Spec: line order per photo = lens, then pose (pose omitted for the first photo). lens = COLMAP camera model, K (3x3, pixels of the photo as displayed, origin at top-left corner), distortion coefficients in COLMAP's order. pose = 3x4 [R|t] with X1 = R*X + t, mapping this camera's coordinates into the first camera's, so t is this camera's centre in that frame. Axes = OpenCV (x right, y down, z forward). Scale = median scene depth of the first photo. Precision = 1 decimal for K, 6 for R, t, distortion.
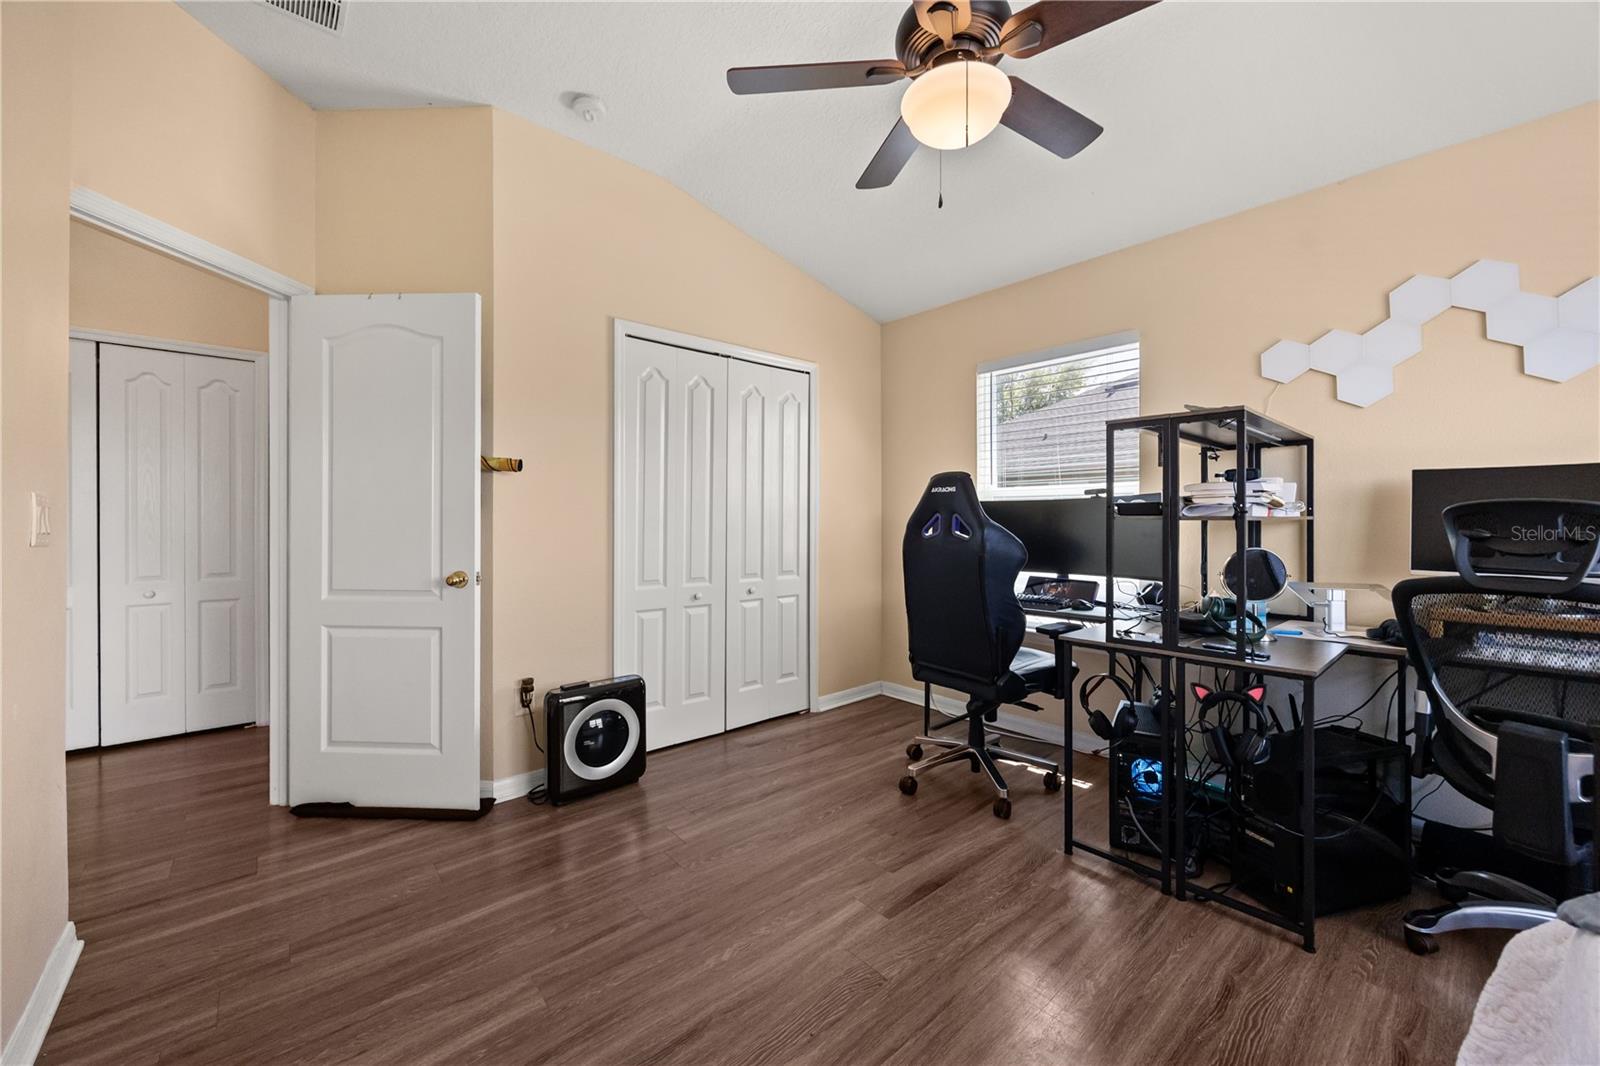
lens RADIAL K [[605.0, 0, 802.5], [0, 605.0, 531.7], [0, 0, 1]] dist [-0.008691, -0.000023]
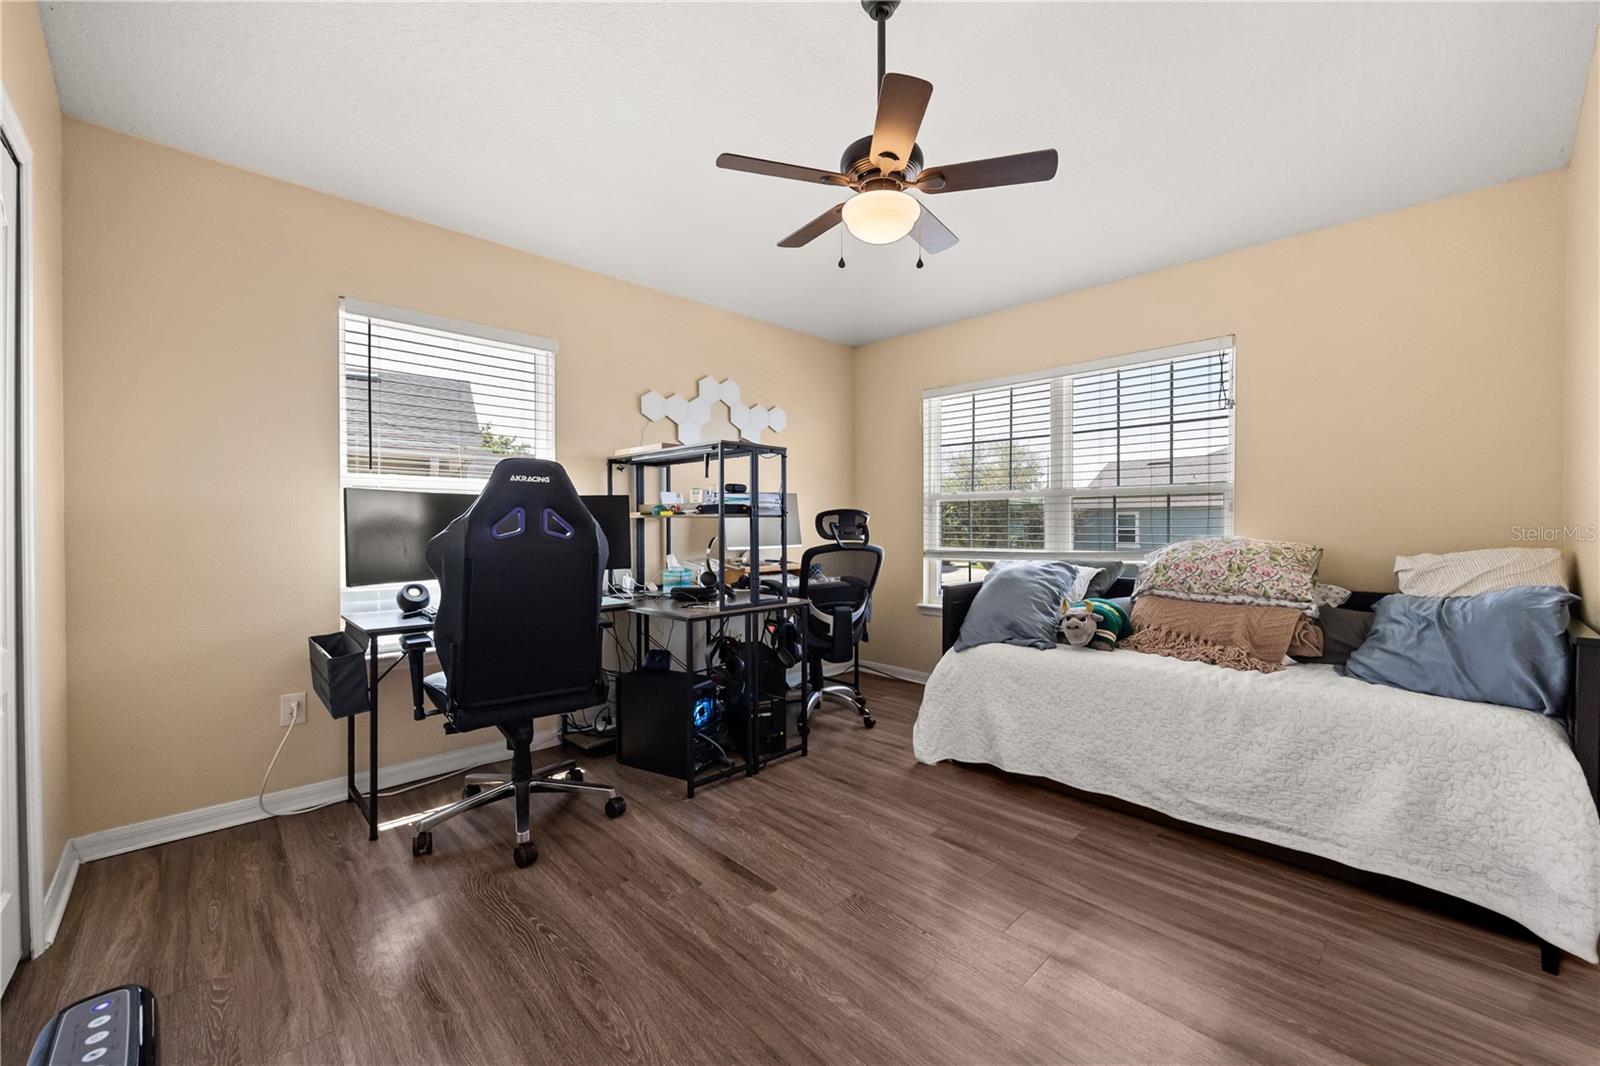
lens RADIAL K [[626.2, 0, 800.0], [0, 626.2, 533.0], [0, 0, 1]] dist [0.001709, 0.000287]
pose [[-0.042226, -0.018041, 0.998945, -0.887255], [0.015472, 0.999705, 0.018708, -0.008270], [-0.998988, 0.016245, -0.041934, 0.924908]]
